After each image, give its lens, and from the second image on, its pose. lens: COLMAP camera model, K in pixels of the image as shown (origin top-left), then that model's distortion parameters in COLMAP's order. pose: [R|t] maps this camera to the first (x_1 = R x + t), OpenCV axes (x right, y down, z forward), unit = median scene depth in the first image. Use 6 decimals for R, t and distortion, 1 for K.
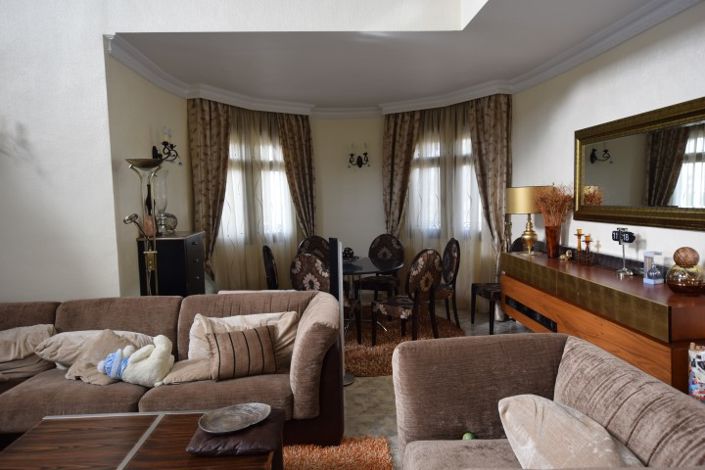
lens RADIAL K [[462.0, 0, 352.5], [0, 462.0, 235.0], [0, 0, 1]] dist [0.001525, -0.000742]
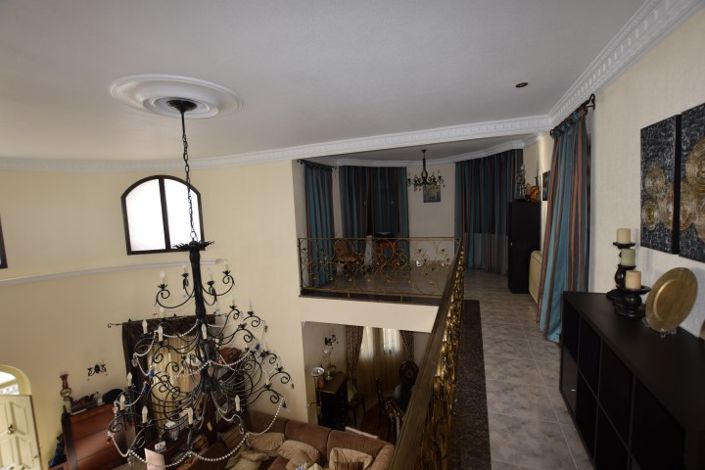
lens RADIAL K [[309.8, 0, 352.5], [0, 309.8, 235.0], [0, 0, 1]] dist [-0.035699, 0.007674]
pose [[0.910044, 0.019036, -0.414075, 0.292985], [-0.007901, 0.999560, 0.028587, -0.734389], [0.414437, -0.022743, 0.909794, -0.283173]]
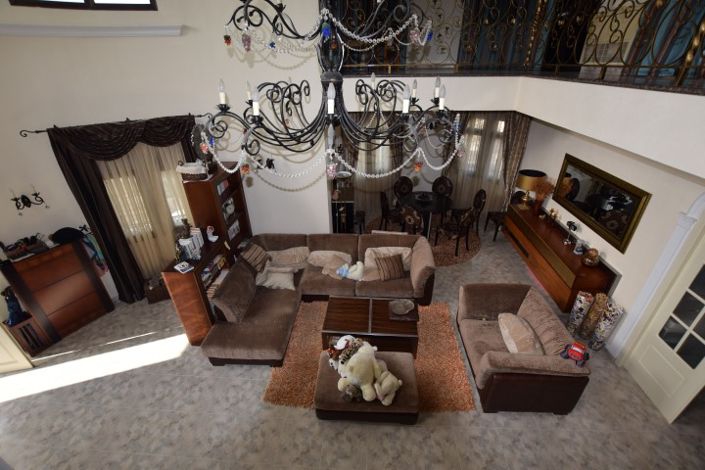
lens RADIAL K [[309.8, 0, 352.5], [0, 309.8, 235.0], [0, 0, 1]] dist [-0.035699, 0.007674]
pose [[0.992704, 0.065889, -0.100986, -0.197522], [-0.017523, 0.907443, 0.419810, -0.402581], [0.119299, -0.414977, 0.901977, -0.290147]]
